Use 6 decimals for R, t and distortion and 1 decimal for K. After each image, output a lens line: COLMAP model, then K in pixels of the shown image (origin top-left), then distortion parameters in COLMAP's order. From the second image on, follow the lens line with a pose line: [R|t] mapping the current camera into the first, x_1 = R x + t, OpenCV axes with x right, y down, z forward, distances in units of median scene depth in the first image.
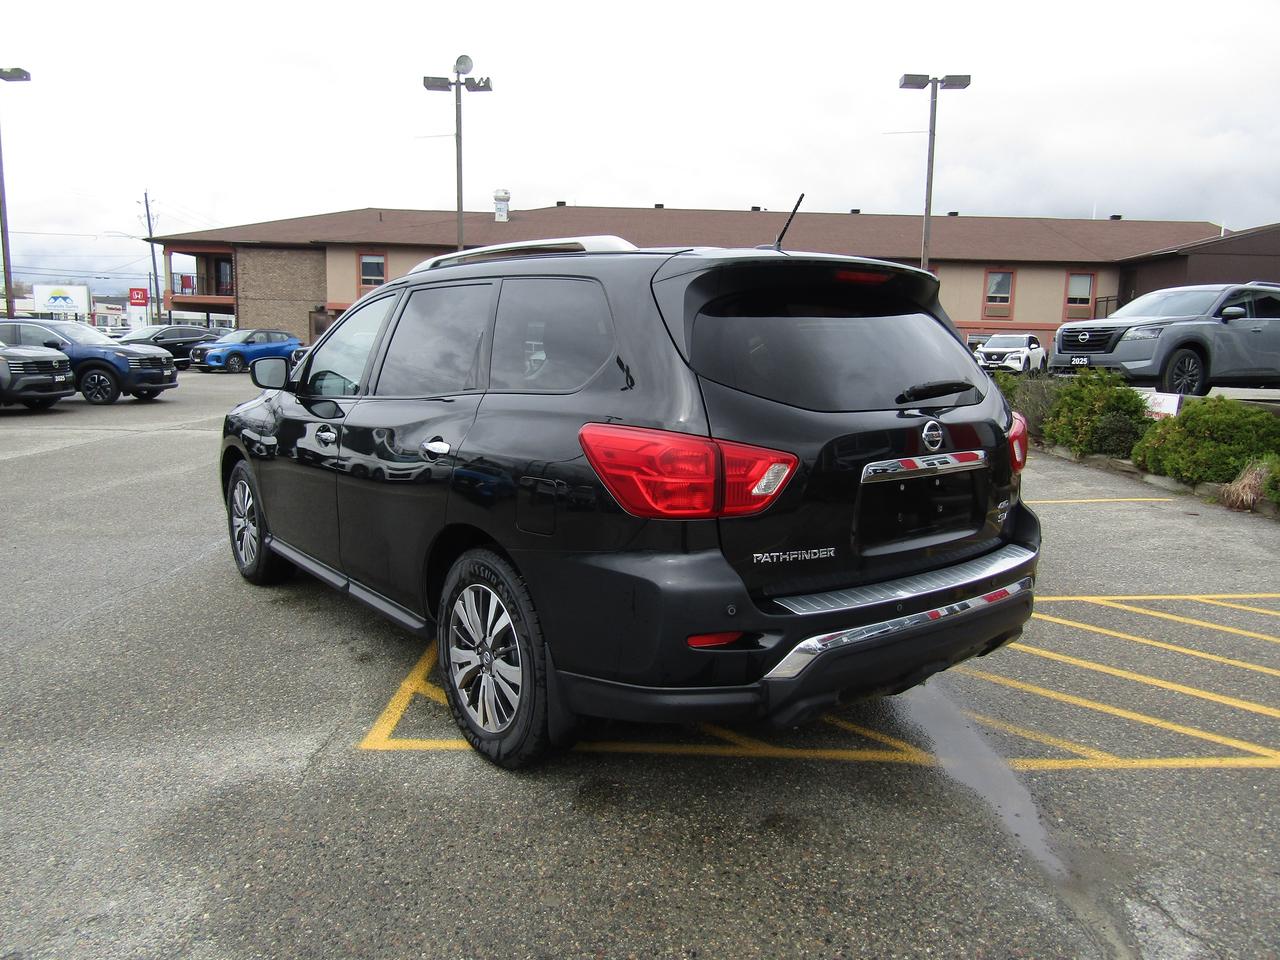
lens RADIAL K [[902.4, 0, 638.5], [0, 902.4, 483.3], [0, 0, 1]] dist [0.000515, -0.005738]
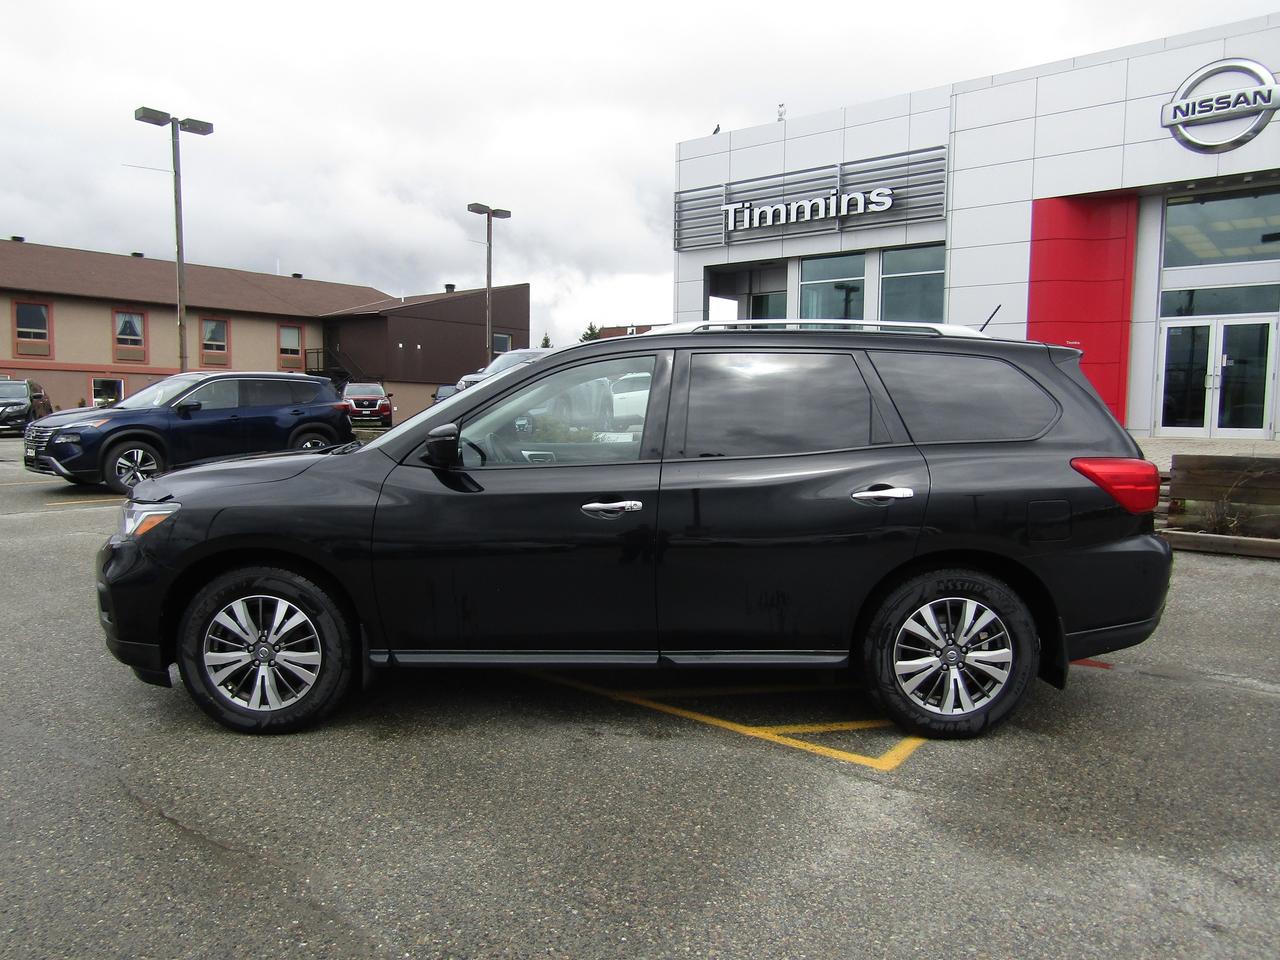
lens RADIAL K [[902.4, 0, 632.6], [0, 902.4, 478.8], [0, 0, 1]] dist [0.000515, -0.005738]
pose [[0.619553, -0.075994, 0.781268, -0.147981], [0.119619, 0.992818, 0.001713, -0.010990], [-0.775787, 0.092393, 0.624194, 0.057558]]
